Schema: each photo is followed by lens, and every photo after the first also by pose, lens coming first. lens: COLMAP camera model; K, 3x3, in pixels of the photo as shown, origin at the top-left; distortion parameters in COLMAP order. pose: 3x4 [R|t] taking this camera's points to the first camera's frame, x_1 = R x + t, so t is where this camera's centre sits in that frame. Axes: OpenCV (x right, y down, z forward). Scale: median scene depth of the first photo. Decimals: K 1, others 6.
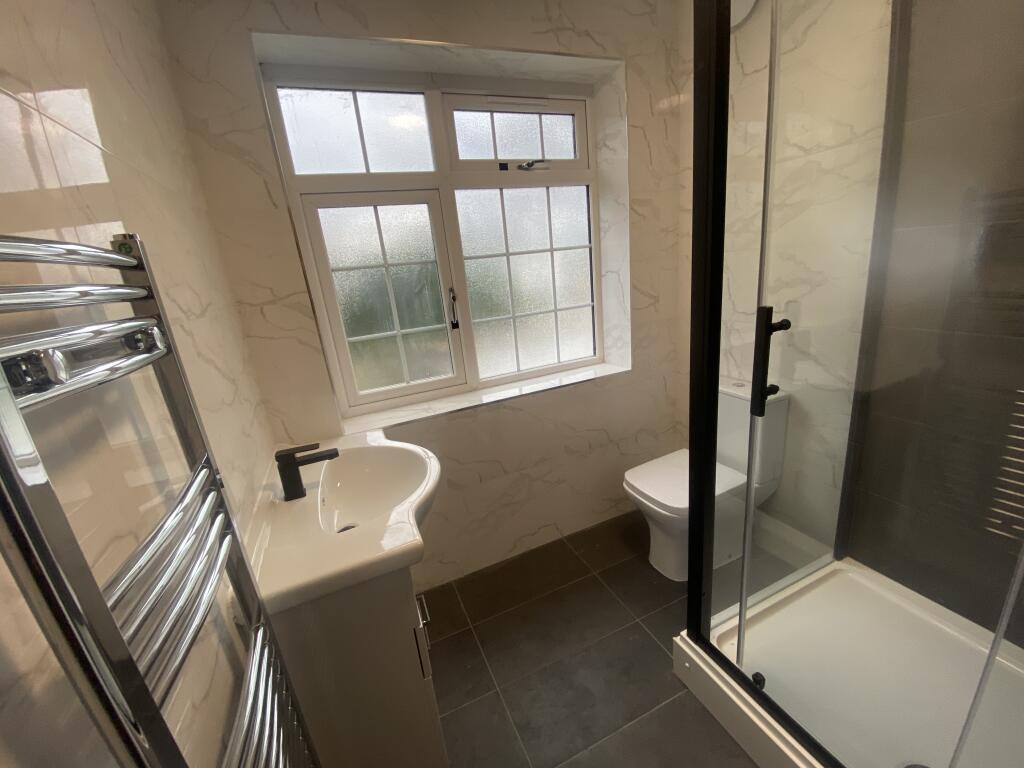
lens RADIAL K [[416.9, 0, 513.5], [0, 416.9, 388.0], [0, 0, 1]] dist [0.062258, -0.039381]
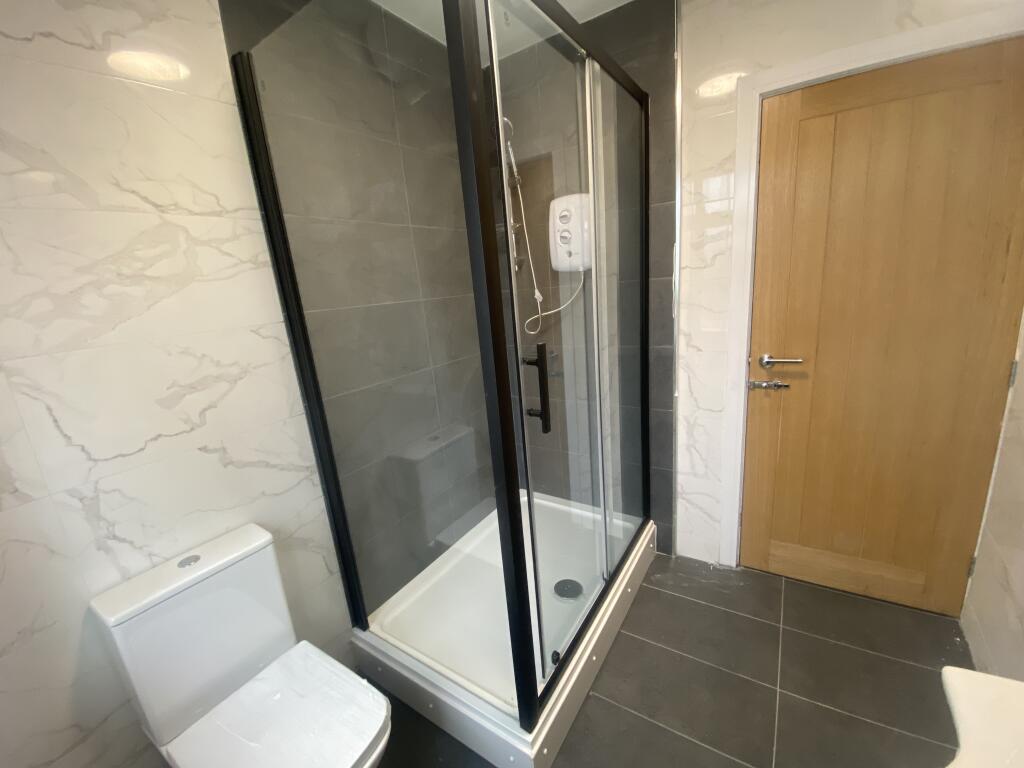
lens RADIAL K [[412.5, 0, 512.0], [0, 412.5, 384.0], [0, 0, 1]] dist [0.000303, -0.000227]
pose [[-0.533498, -0.060341, 0.843646, -0.211109], [0.372536, 0.878724, 0.298431, -0.273695], [-0.759340, 0.473501, -0.446318, 0.965738]]
